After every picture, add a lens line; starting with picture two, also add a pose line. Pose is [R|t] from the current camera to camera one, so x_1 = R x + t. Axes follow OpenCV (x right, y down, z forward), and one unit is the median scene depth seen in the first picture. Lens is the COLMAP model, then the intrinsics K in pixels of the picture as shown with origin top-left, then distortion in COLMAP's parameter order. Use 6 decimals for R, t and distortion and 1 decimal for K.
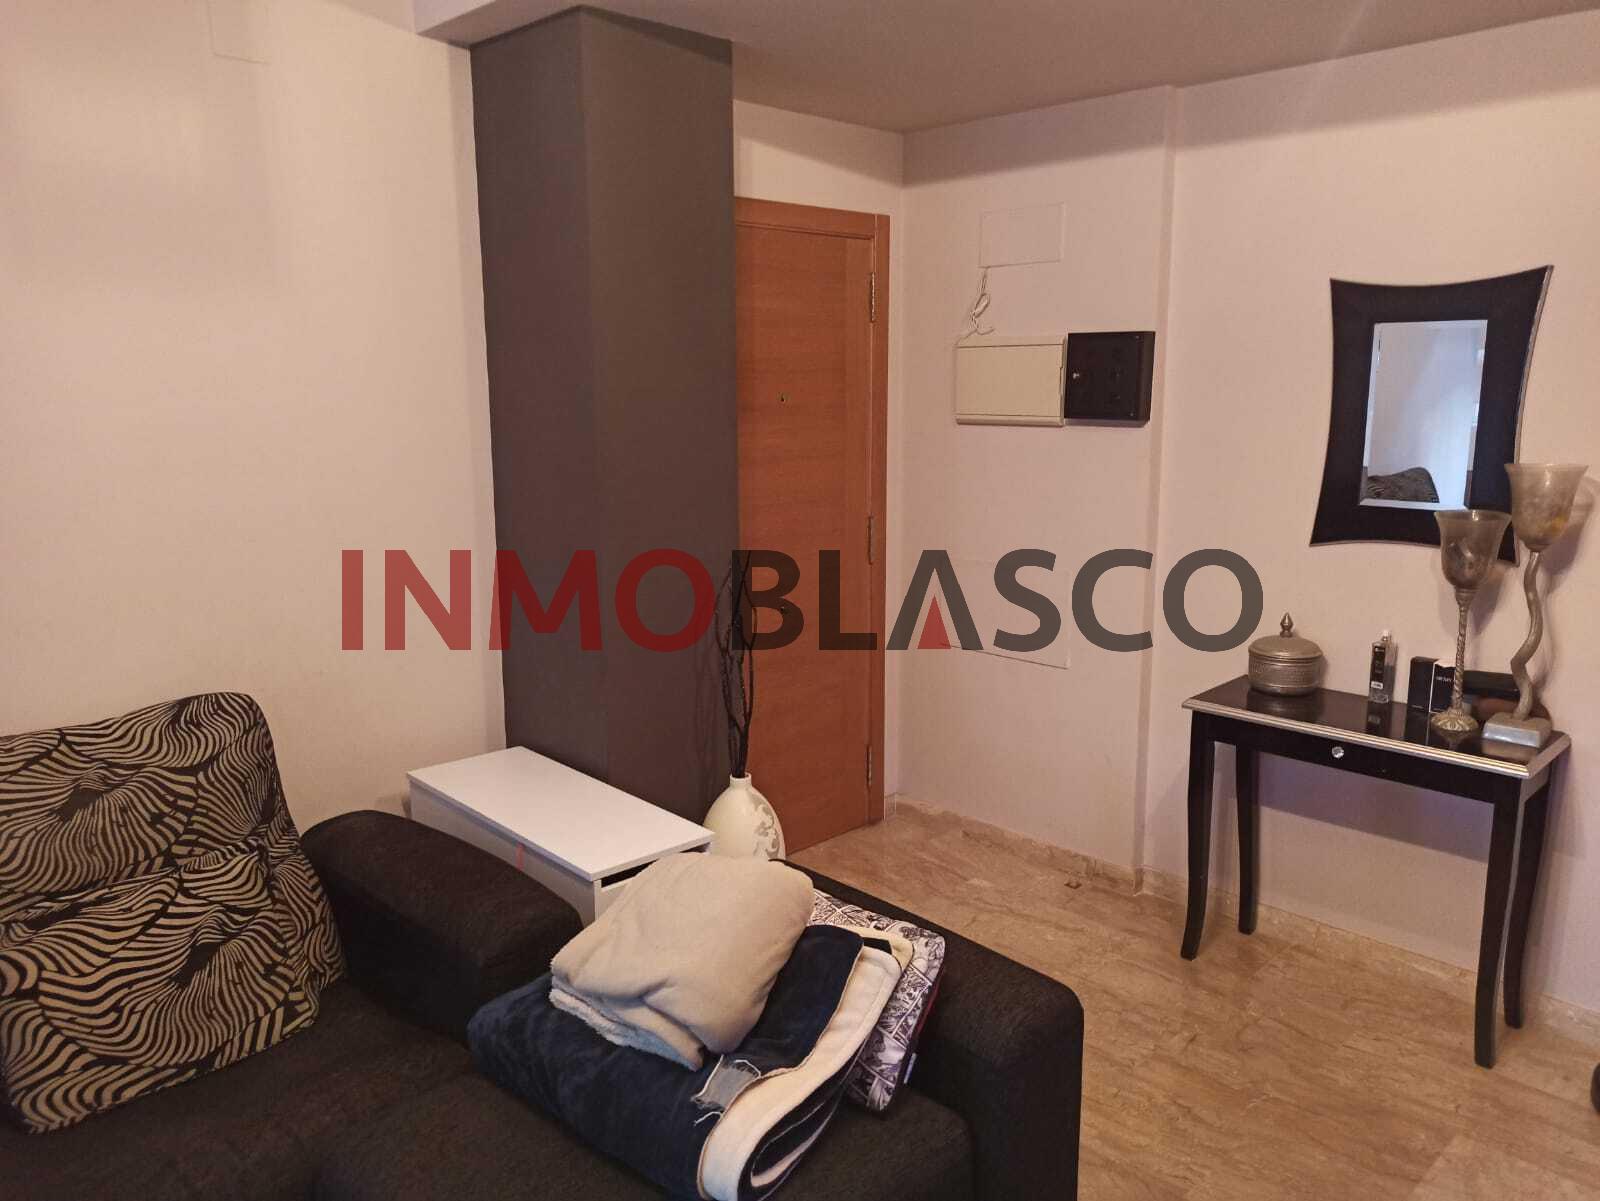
lens RADIAL K [[1180.0, 0, 804.8], [0, 1180.0, 595.9], [0, 0, 1]] dist [0.057628, -0.061997]
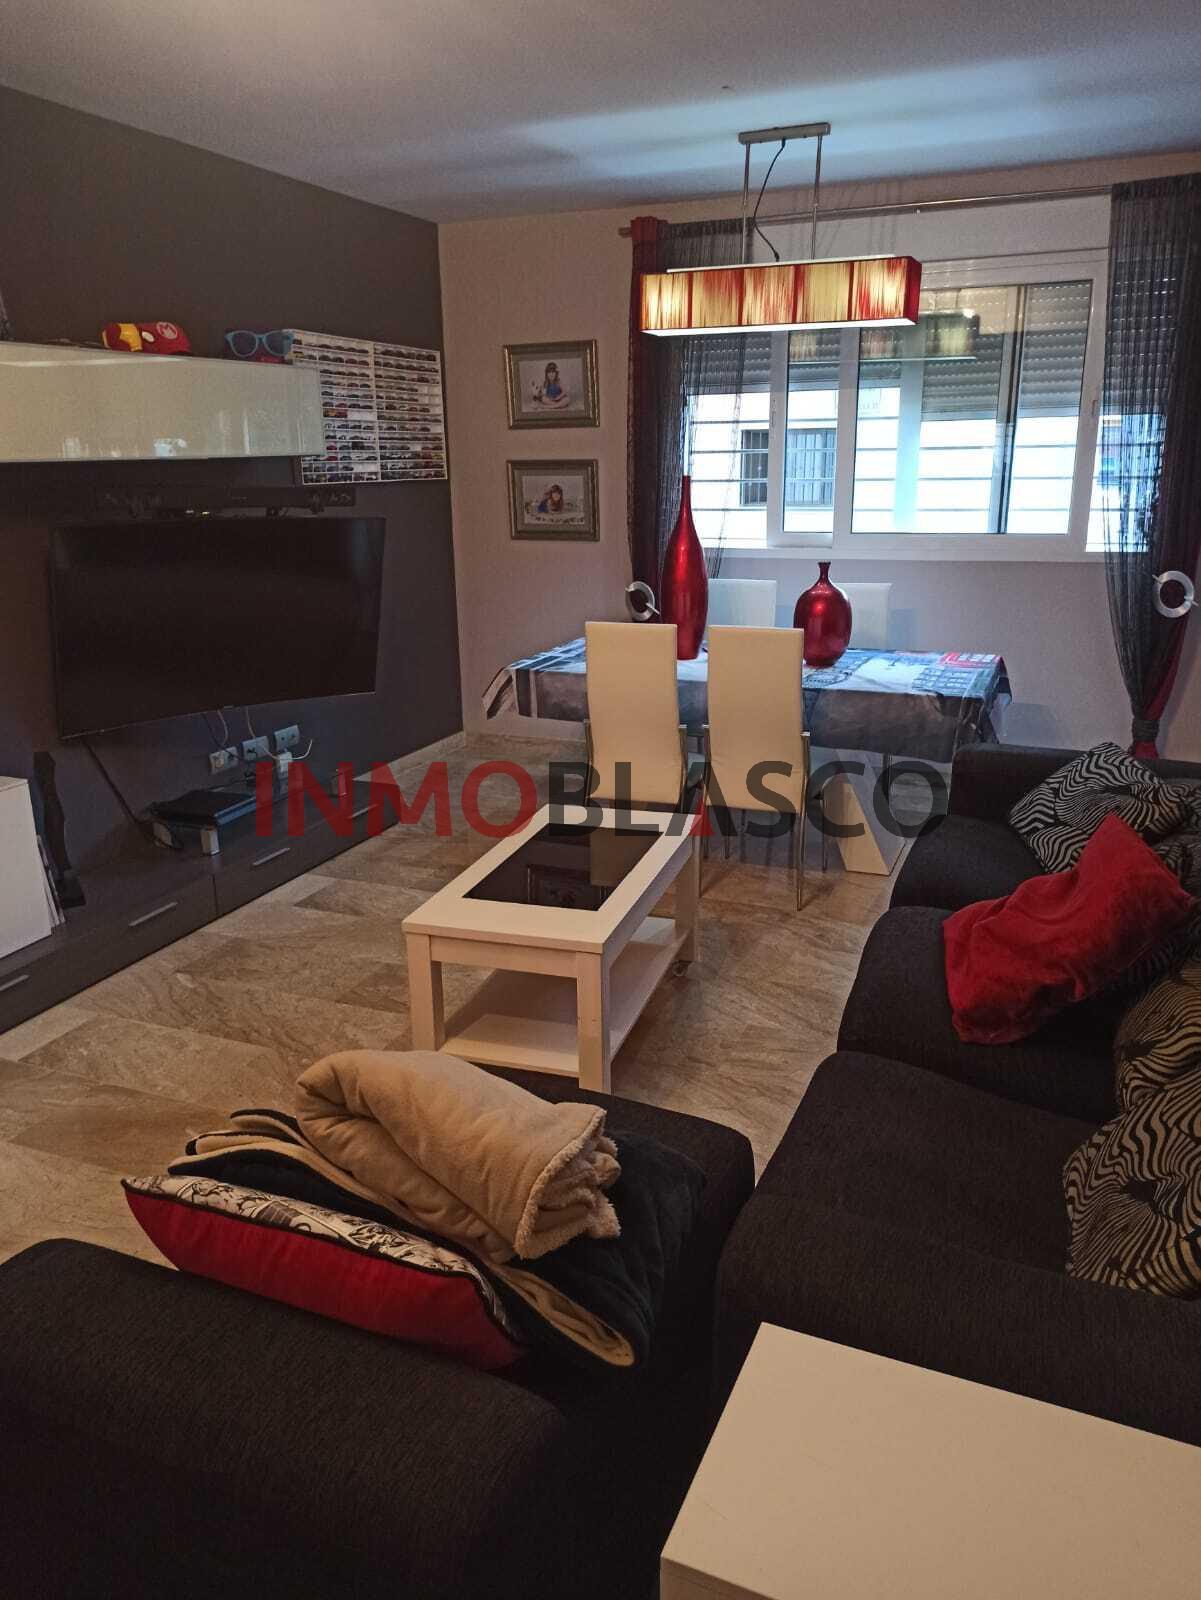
lens RADIAL K [[1180.0, 0, 601.8], [0, 1180.0, 801.1], [0, 0, 1]] dist [0.057628, -0.061997]
pose [[-0.920024, 0.128419, -0.370222, 0.055666], [-0.054452, 0.893714, 0.445321, -0.187954], [0.388060, 0.429865, -0.815246, 1.032324]]
